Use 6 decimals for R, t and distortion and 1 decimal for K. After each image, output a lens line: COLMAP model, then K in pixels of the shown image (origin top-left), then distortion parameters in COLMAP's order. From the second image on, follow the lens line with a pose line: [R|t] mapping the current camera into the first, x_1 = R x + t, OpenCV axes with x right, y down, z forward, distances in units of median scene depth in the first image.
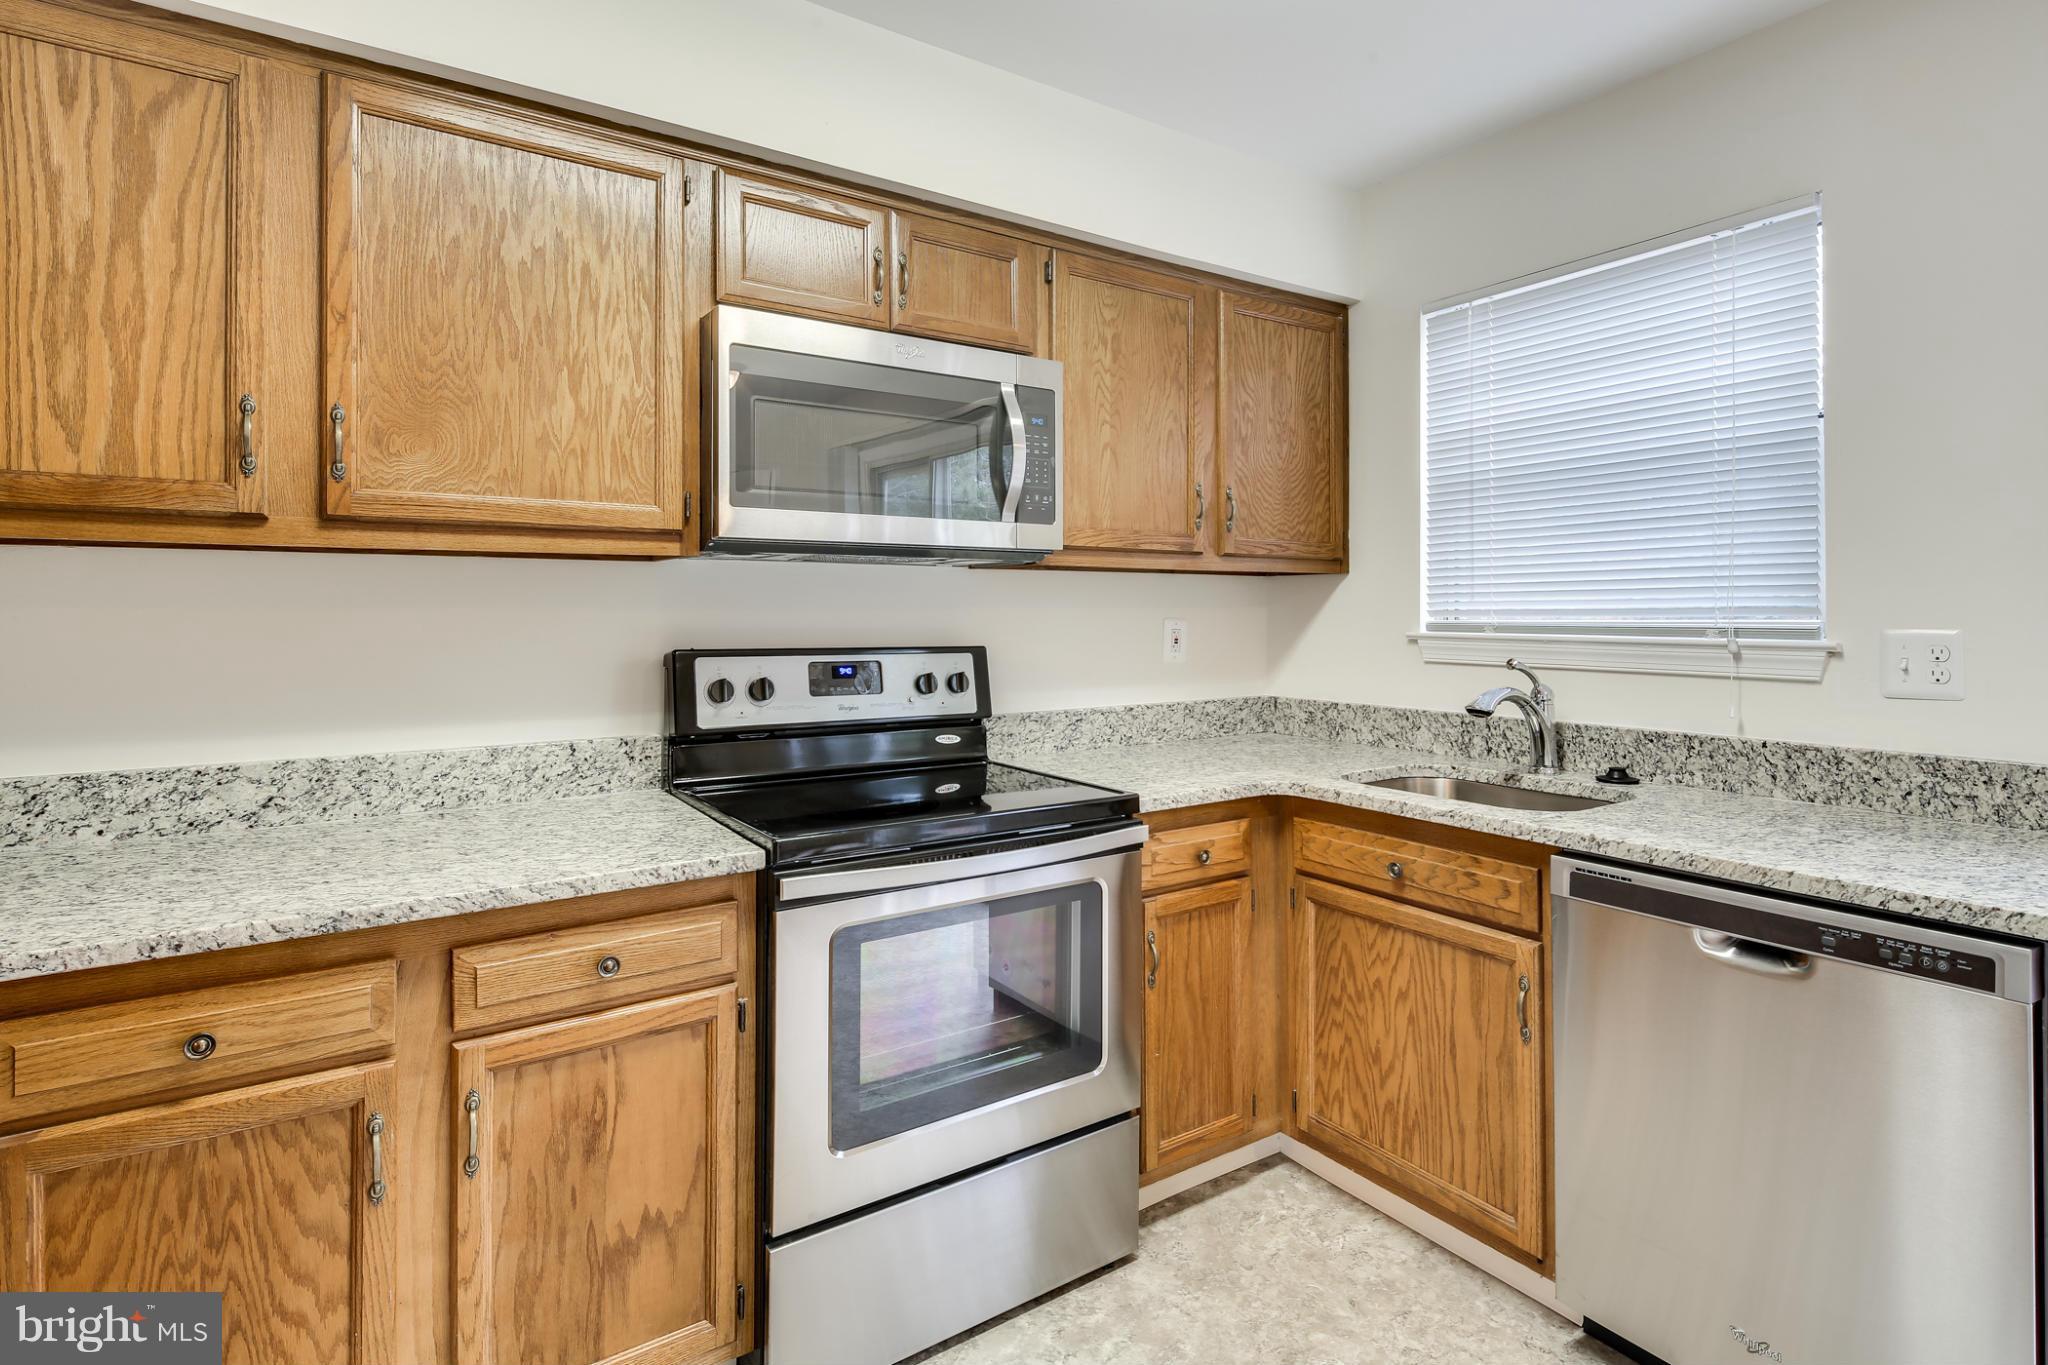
lens RADIAL K [[1005.3, 0, 1018.6], [0, 1005.3, 607.5], [0, 0, 1]] dist [0.003987, -0.005864]
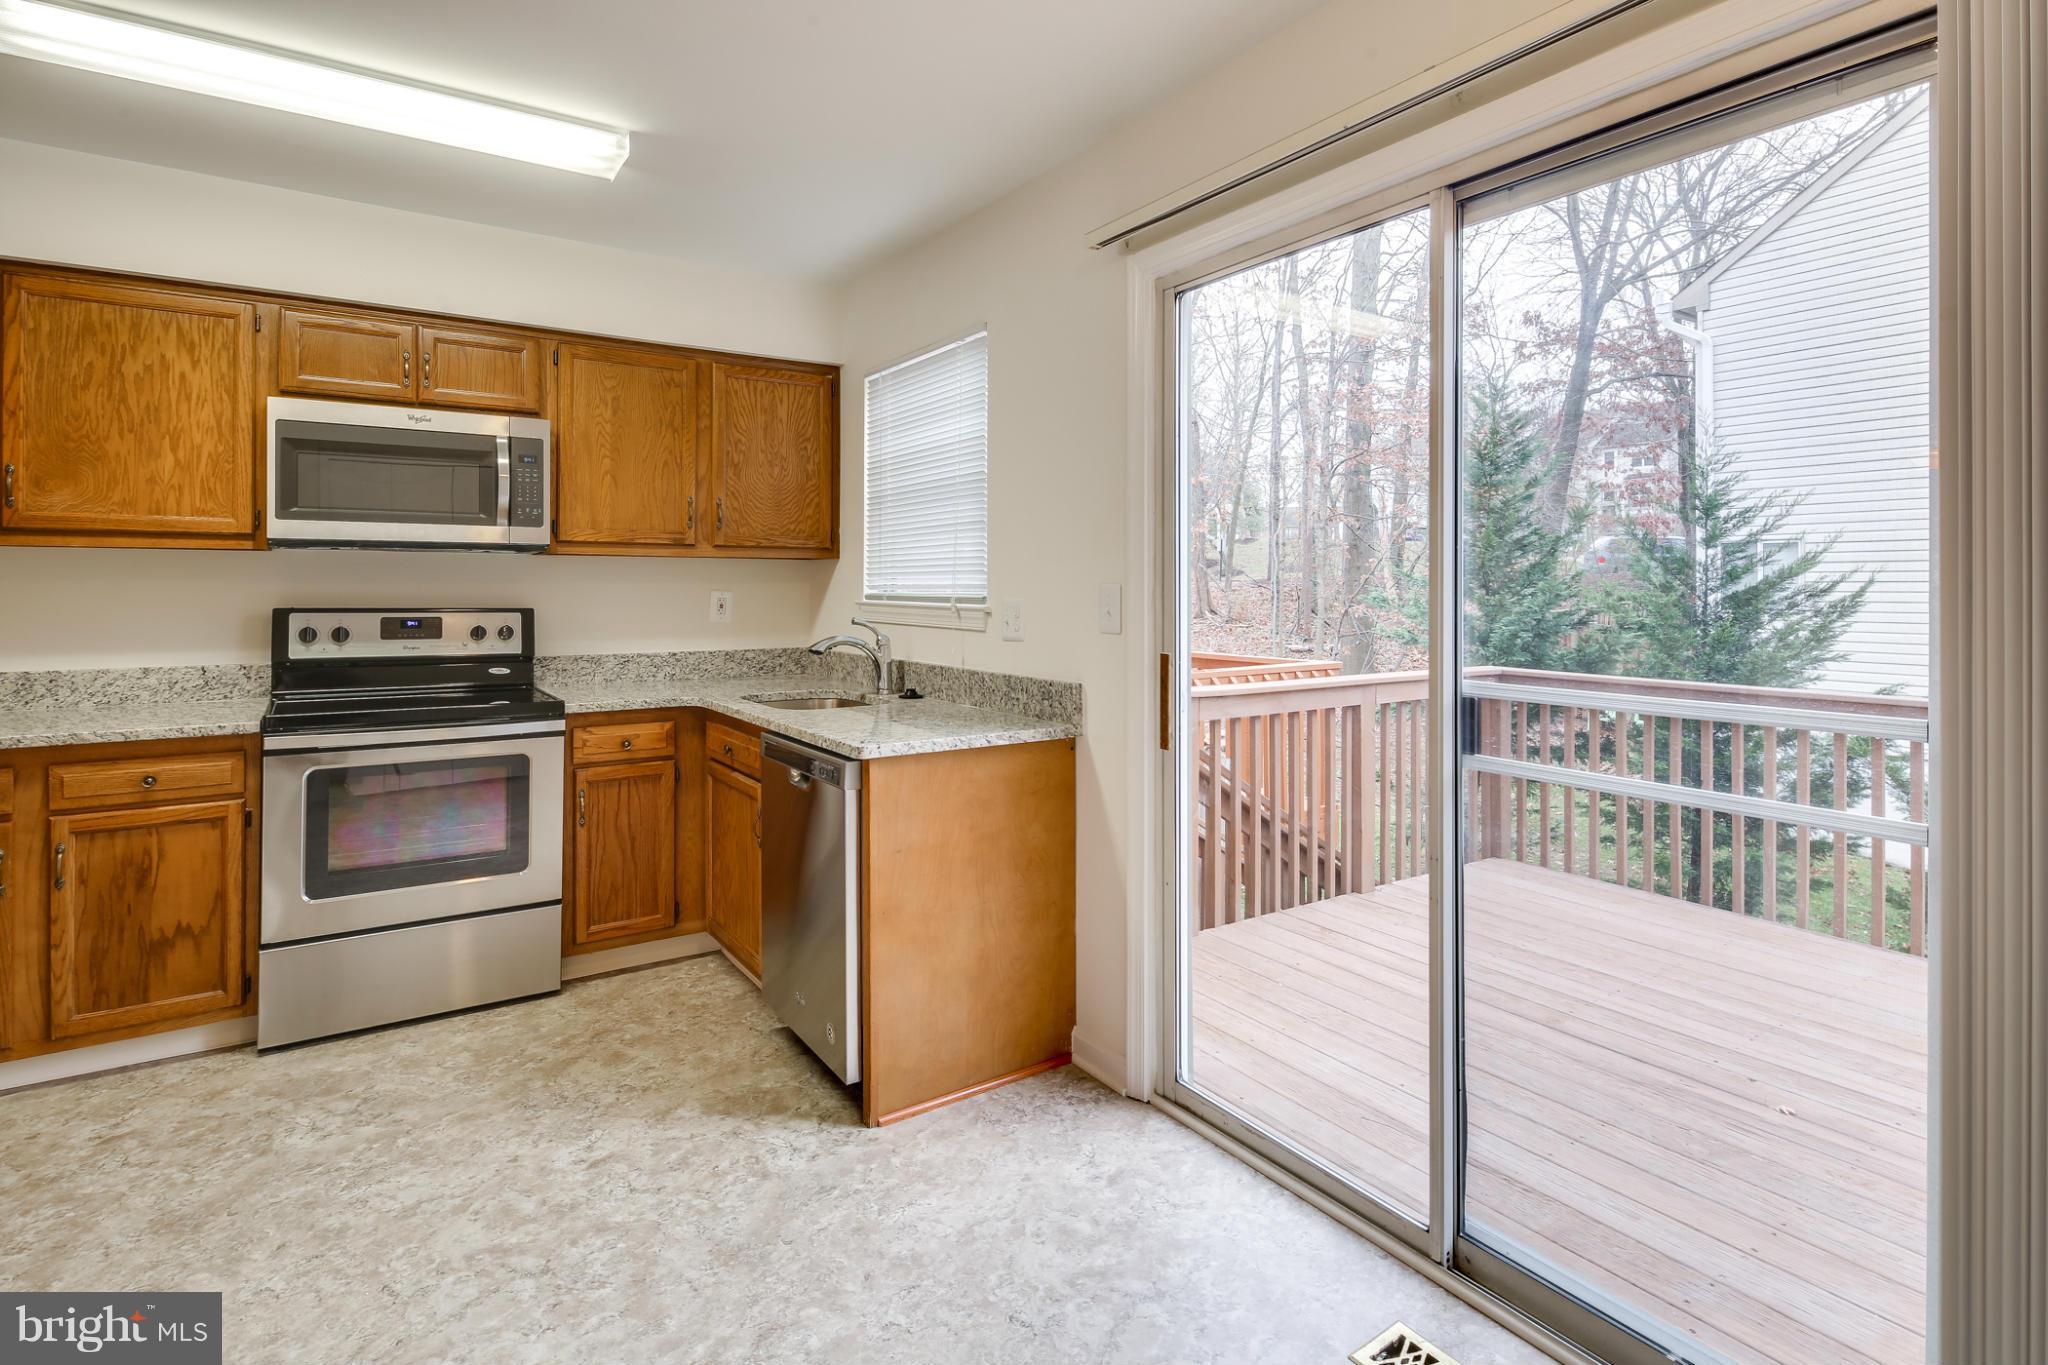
lens RADIAL K [[1004.7, 0, 1013.0], [0, 1004.7, 585.3], [0, 0, 1]] dist [0.000359, -0.003877]
pose [[0.999972, 0.004709, 0.005757, 0.910004], [-0.004730, 0.999982, 0.003744, -0.005083], [-0.005739, -0.003771, 0.999976, -0.644412]]
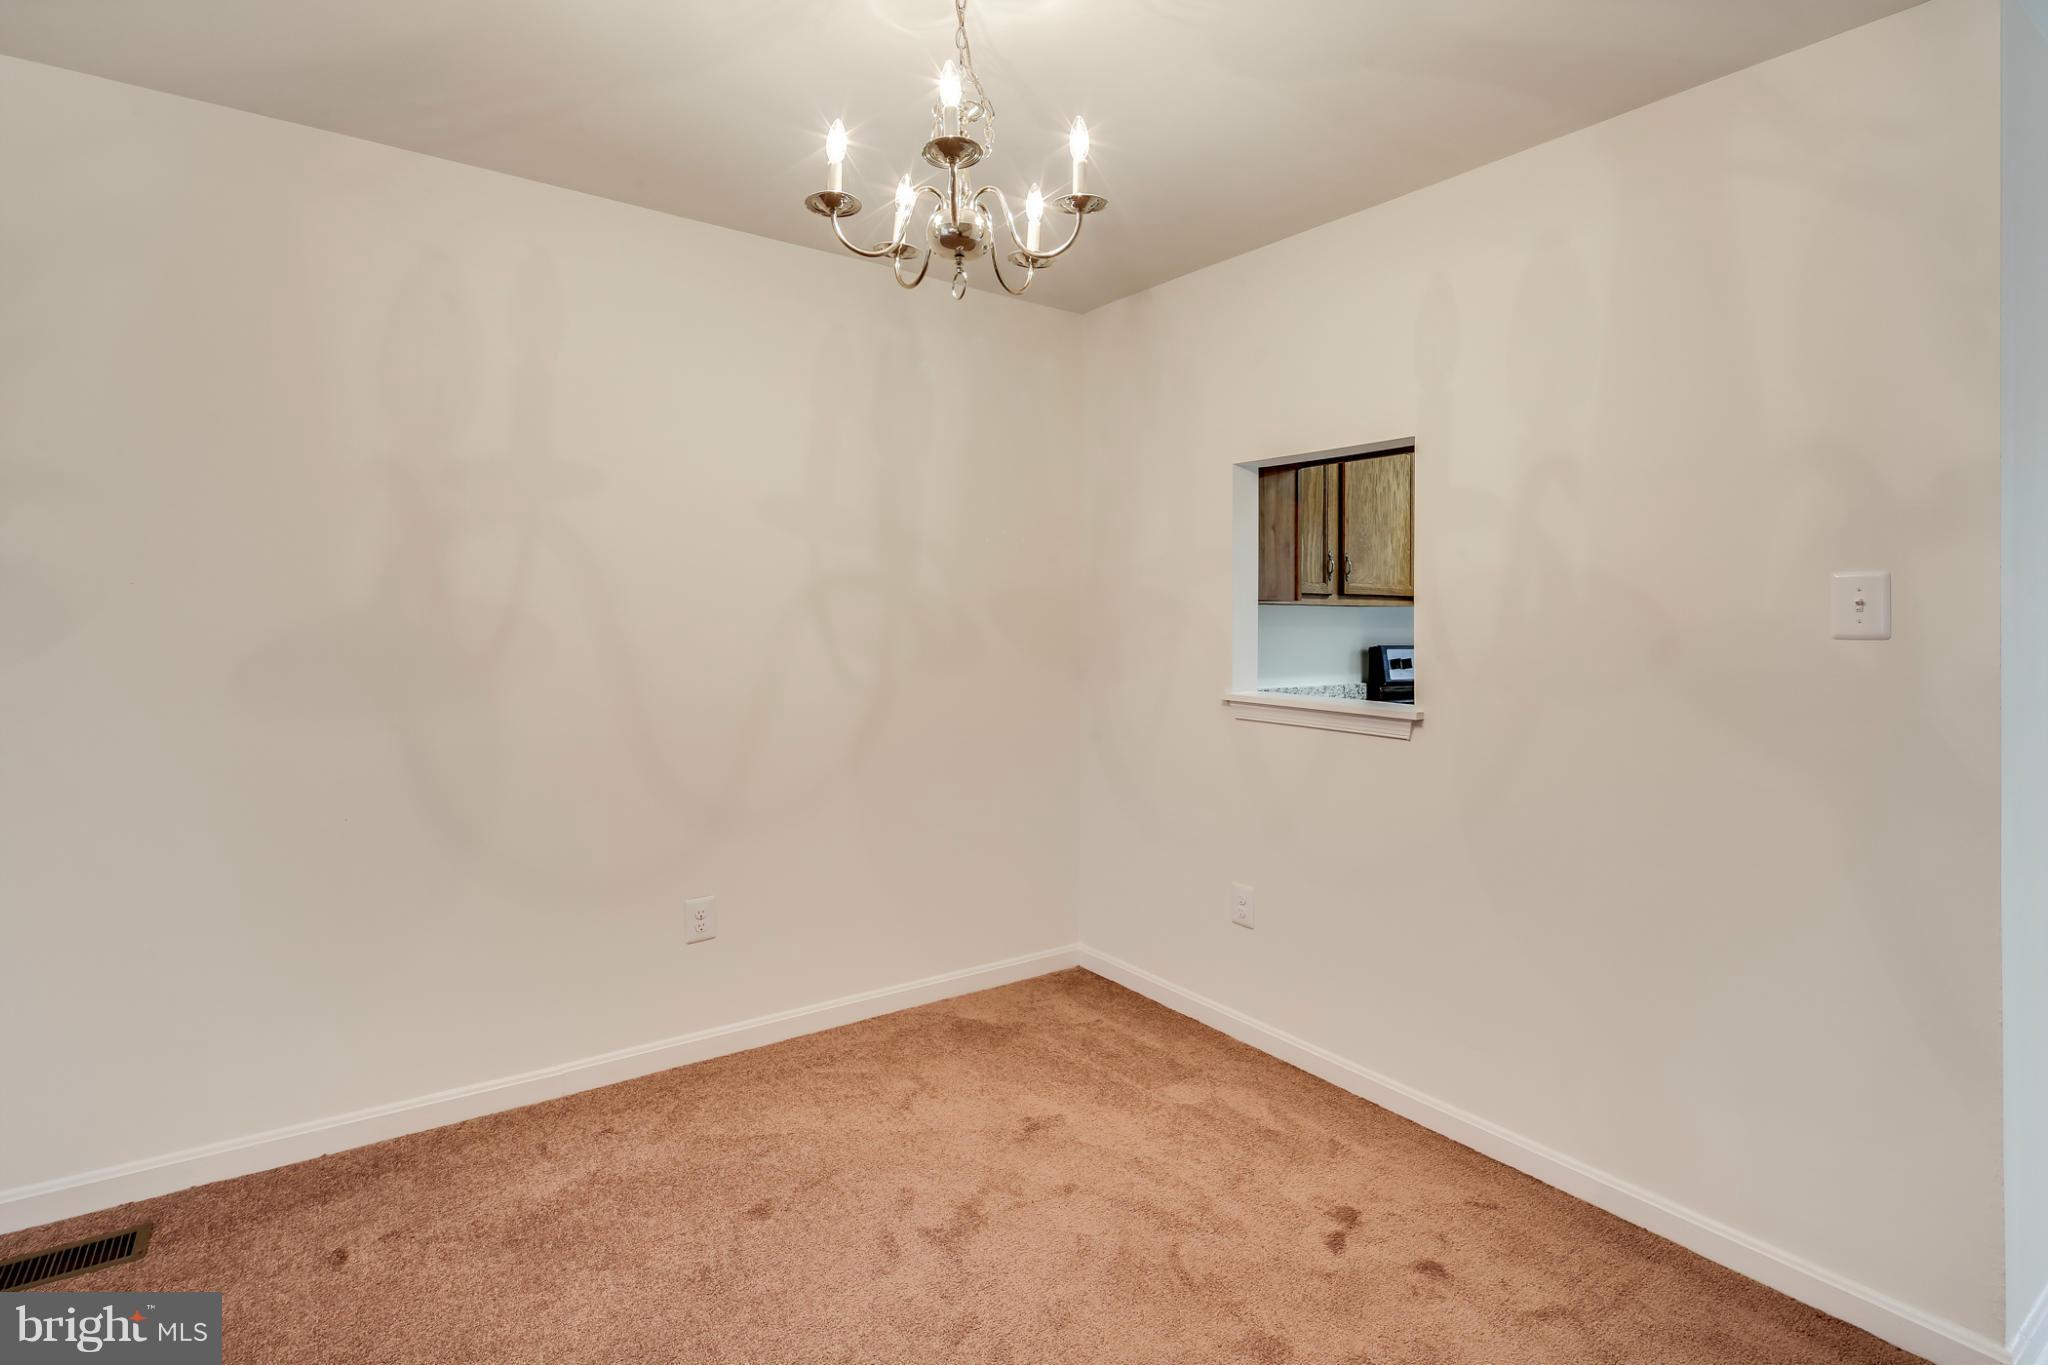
lens RADIAL K [[1005.3, 0, 1018.6], [0, 1005.3, 607.5], [0, 0, 1]] dist [0.003987, -0.005864]
pose [[0.999660, 0.005036, 0.025586, -1.408495], [-0.004925, 0.999978, -0.004379, -0.035028], [-0.025607, 0.004251, 0.999663, -1.462250]]
